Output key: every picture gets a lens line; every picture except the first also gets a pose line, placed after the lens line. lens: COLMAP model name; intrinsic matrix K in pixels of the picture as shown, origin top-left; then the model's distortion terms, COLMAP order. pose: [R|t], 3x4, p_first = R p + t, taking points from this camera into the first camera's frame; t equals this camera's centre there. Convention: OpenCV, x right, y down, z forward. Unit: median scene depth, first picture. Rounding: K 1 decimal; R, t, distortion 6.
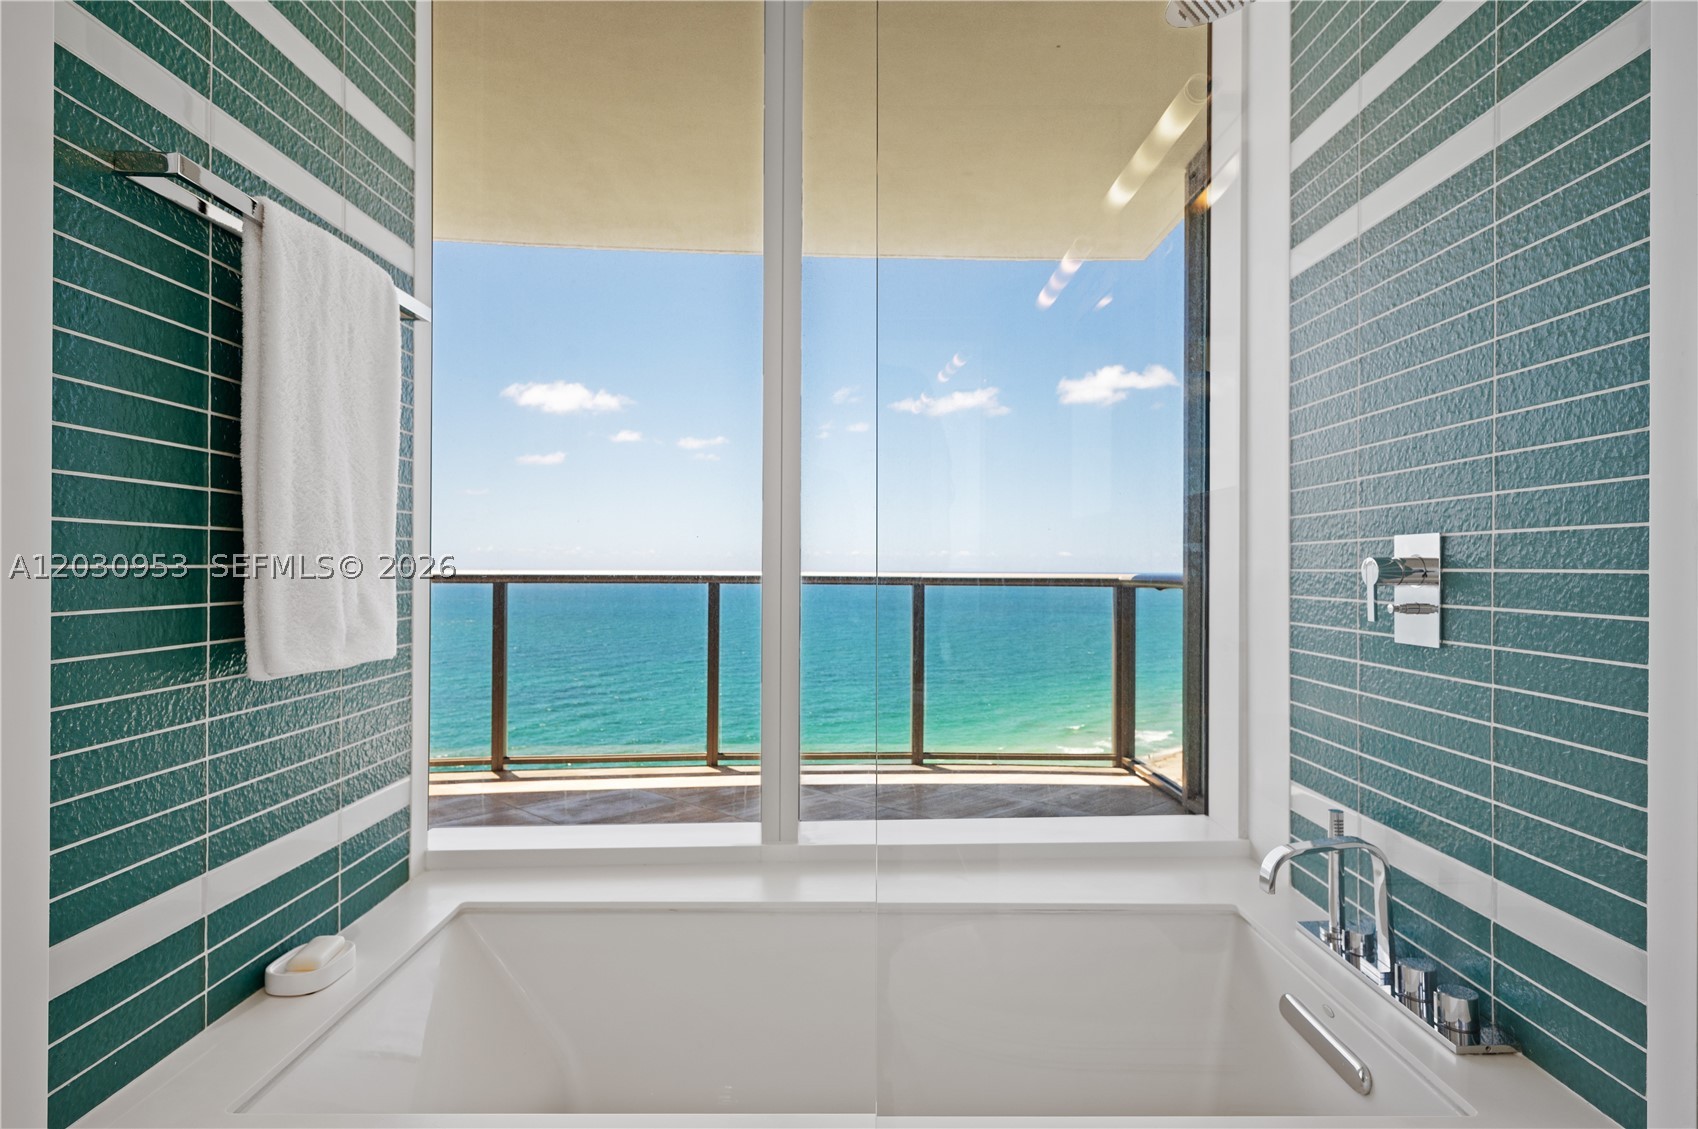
lens RADIAL K [[891.4, 0, 850.2], [0, 891.4, 563.2], [0, 0, 1]] dist [-0.001140, 0.001568]
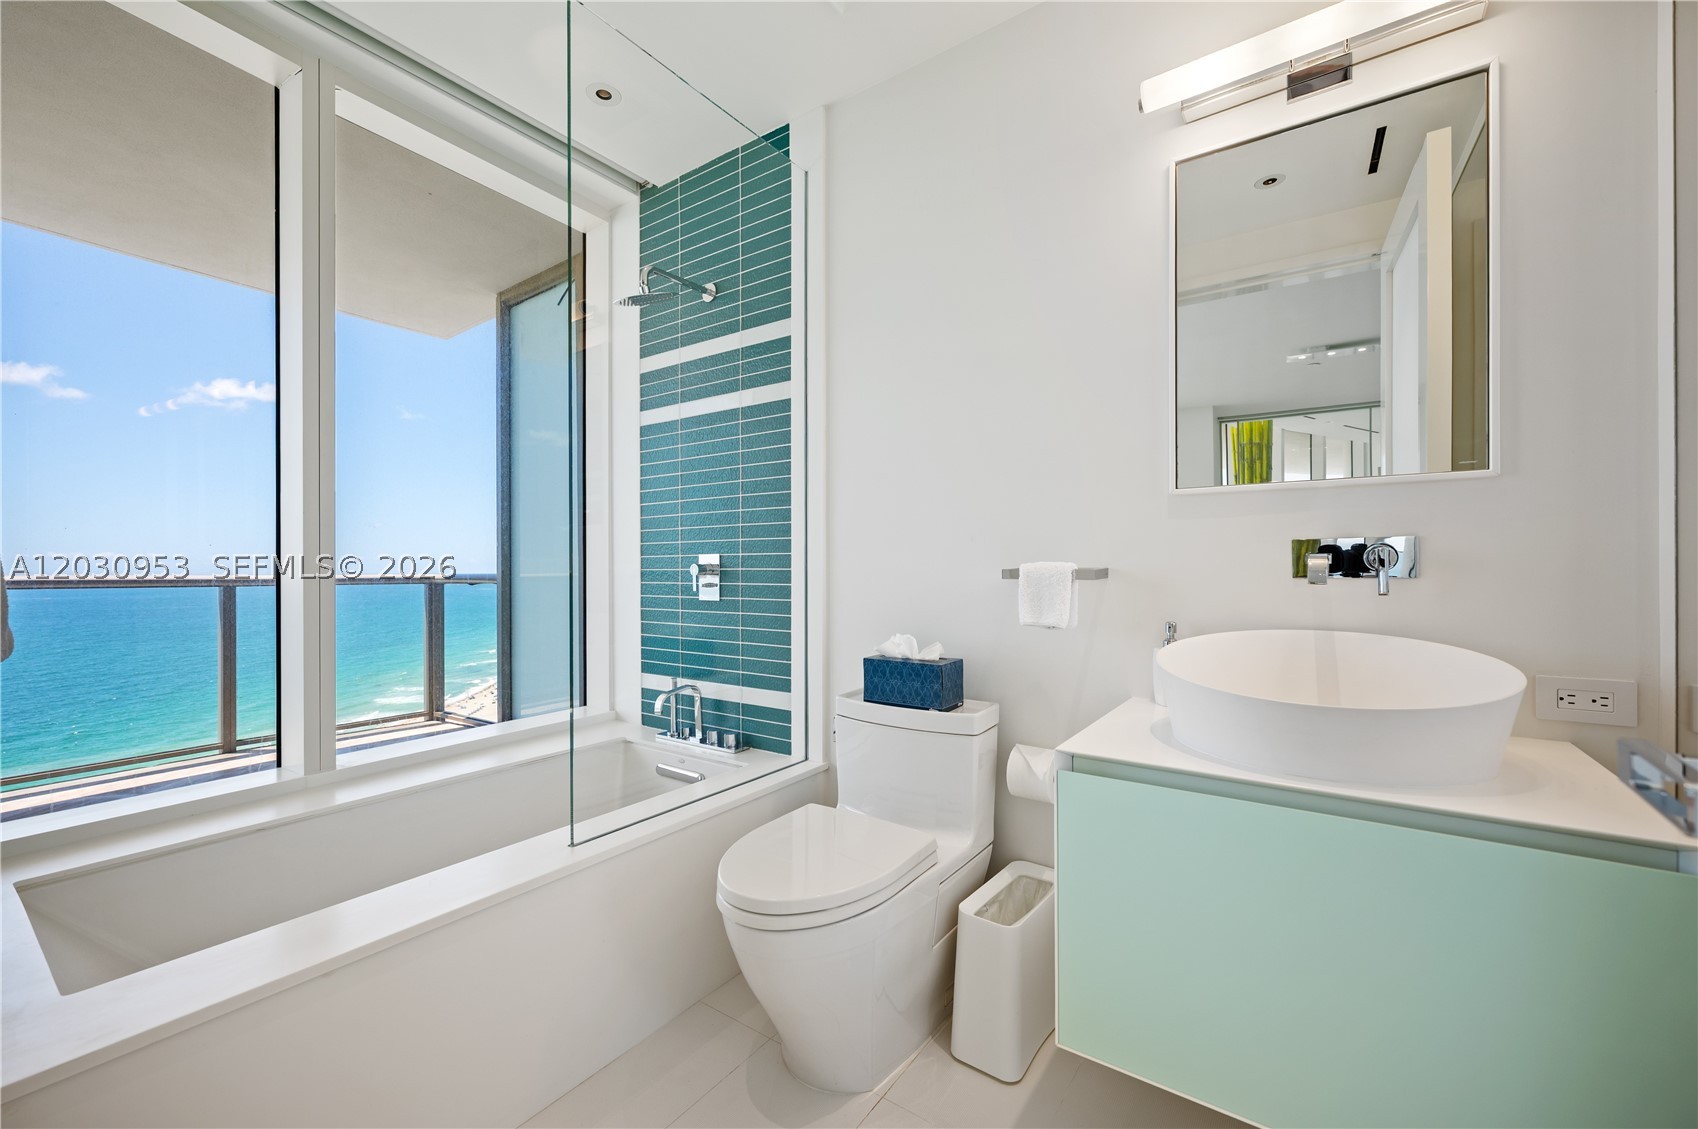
lens RADIAL K [[690.0, 0, 849.0], [0, 690.0, 564.5], [0, 0, 1]] dist [-0.000706, 0.000004]
pose [[0.581583, -0.000410, 0.813487, -0.654974], [0.001552, 0.999999, -0.000606, -0.003390], [-0.813485, 0.001615, 0.581583, -0.385101]]
